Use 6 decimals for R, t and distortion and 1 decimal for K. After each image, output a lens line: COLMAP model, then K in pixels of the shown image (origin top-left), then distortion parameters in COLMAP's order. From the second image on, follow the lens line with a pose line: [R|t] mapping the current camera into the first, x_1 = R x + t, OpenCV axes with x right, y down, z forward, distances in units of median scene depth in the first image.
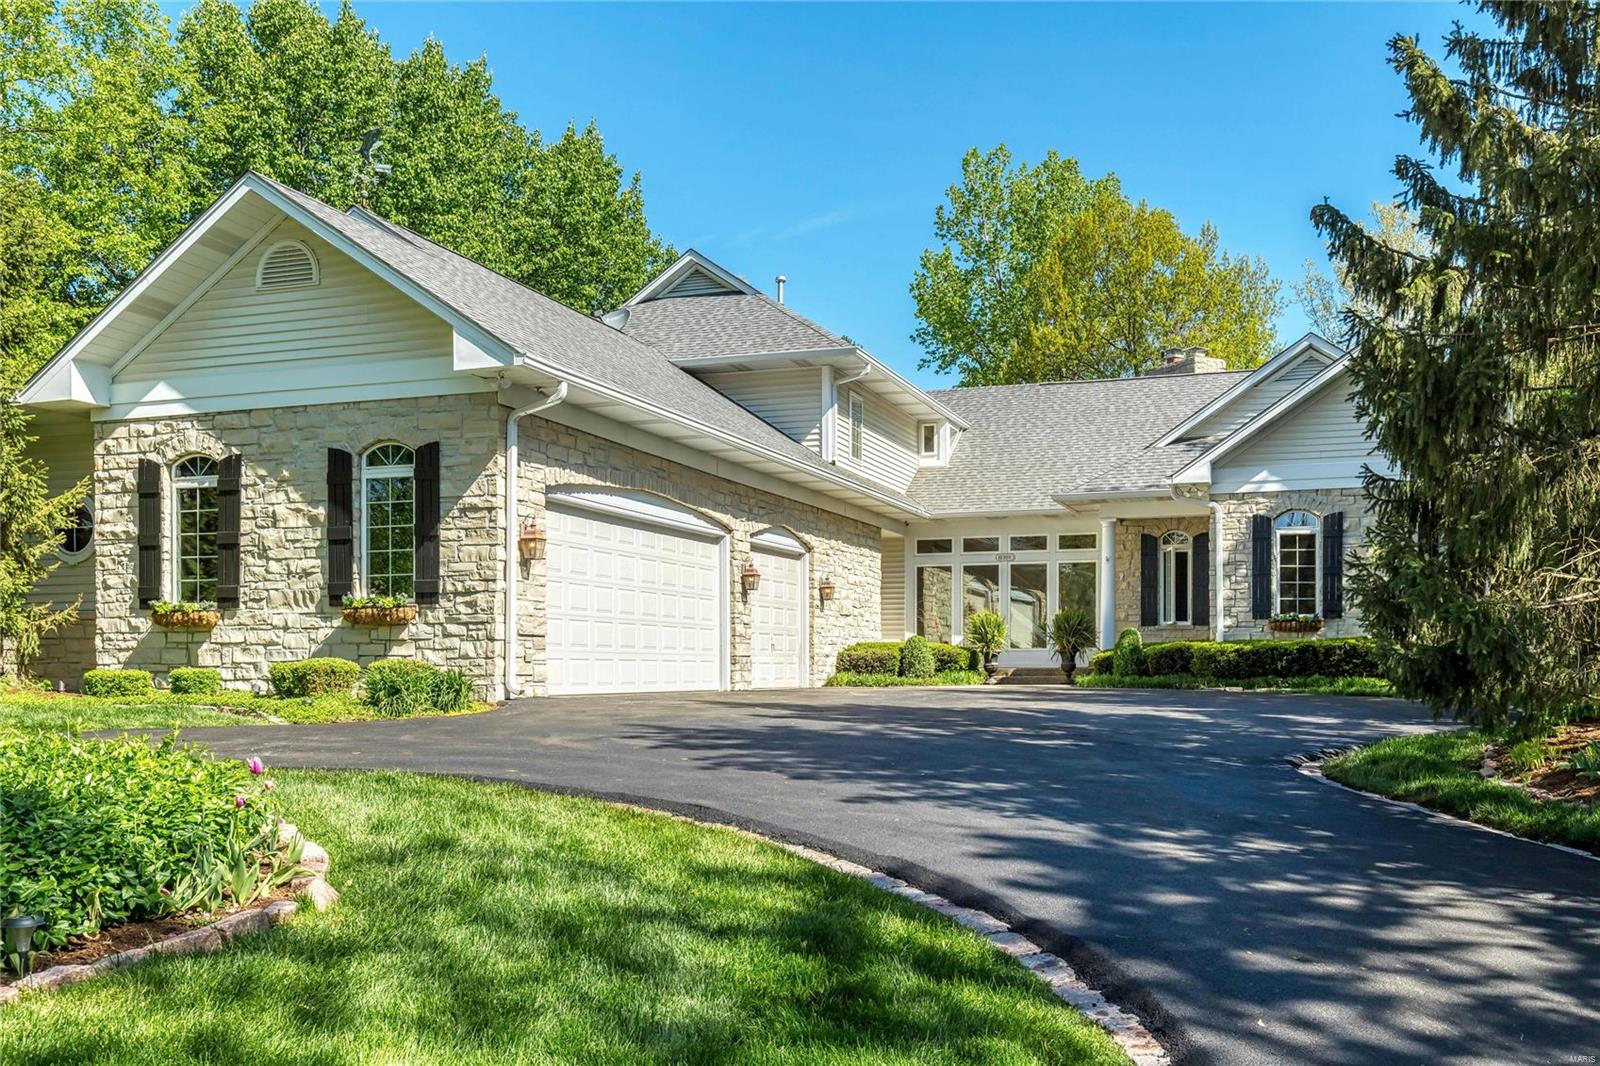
lens RADIAL K [[1431.1, 0, 802.5], [0, 1431.1, 602.5], [0, 0, 1]] dist [-0.001789, -0.010334]
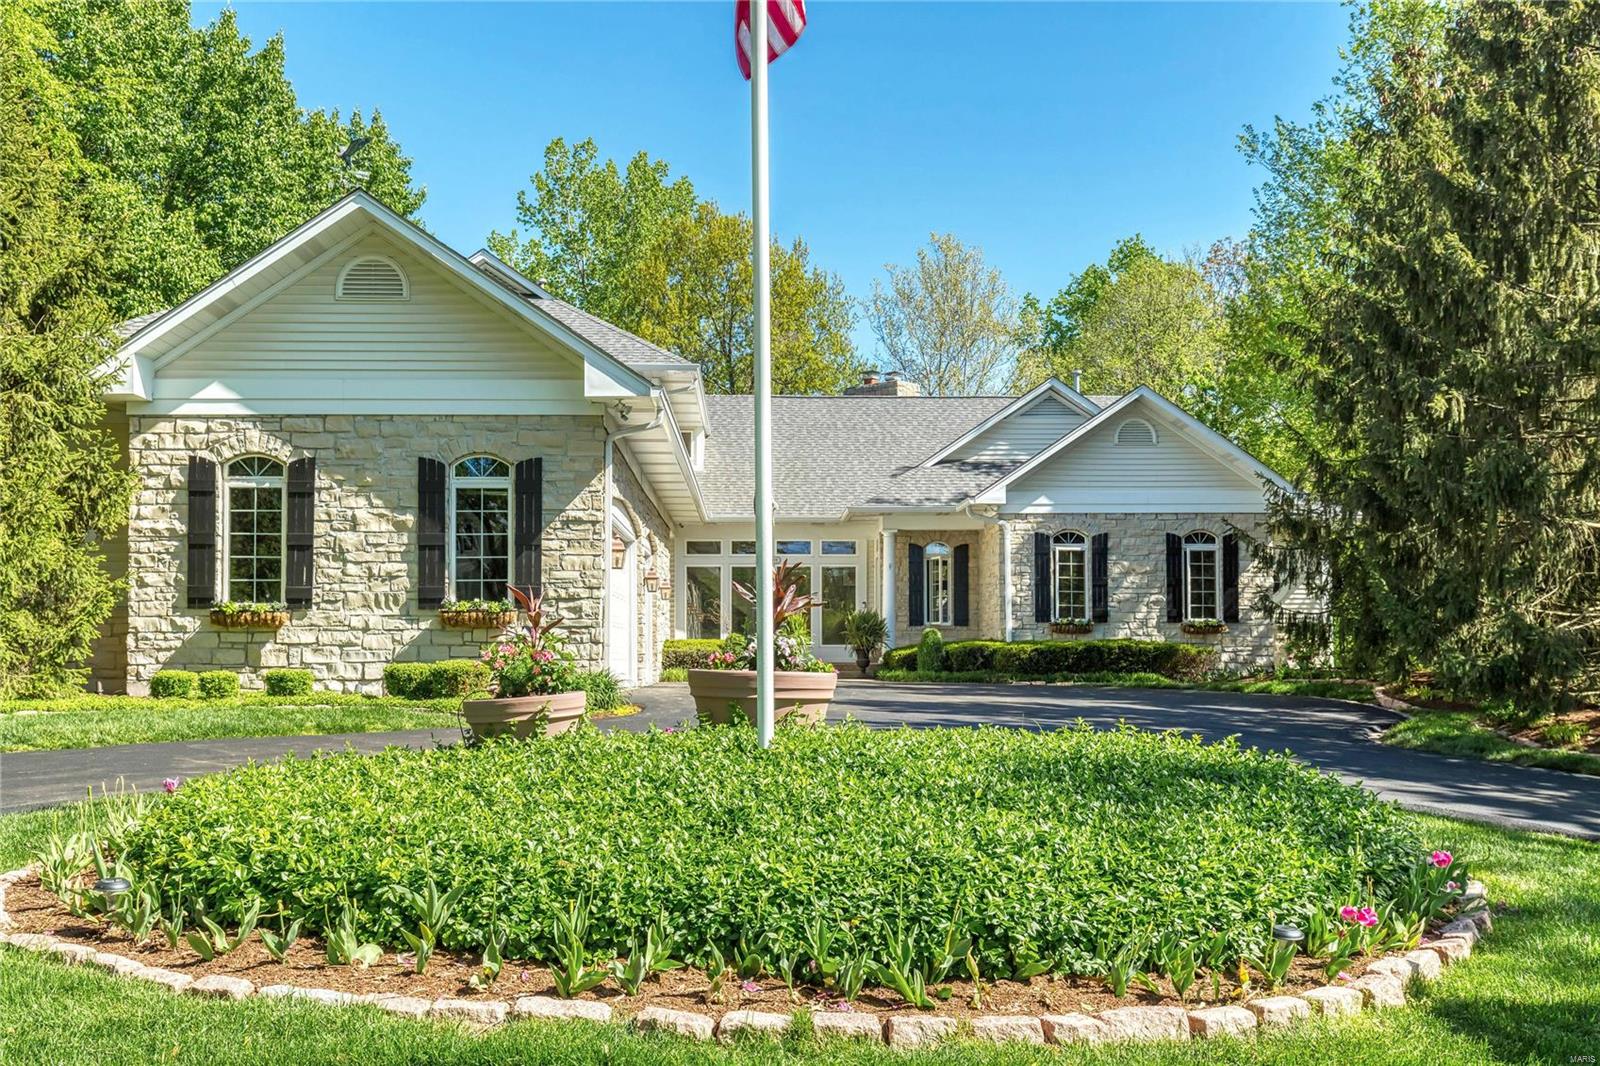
lens RADIAL K [[1466.4, 0, 799.1], [0, 1466.4, 535.8], [0, 0, 1]] dist [-0.001989, 0.007810]
pose [[0.943121, 0.029191, 0.331166, -0.403842], [-0.016930, 0.999062, -0.039850, -0.012204], [-0.332019, 0.031977, 0.942731, -0.094926]]
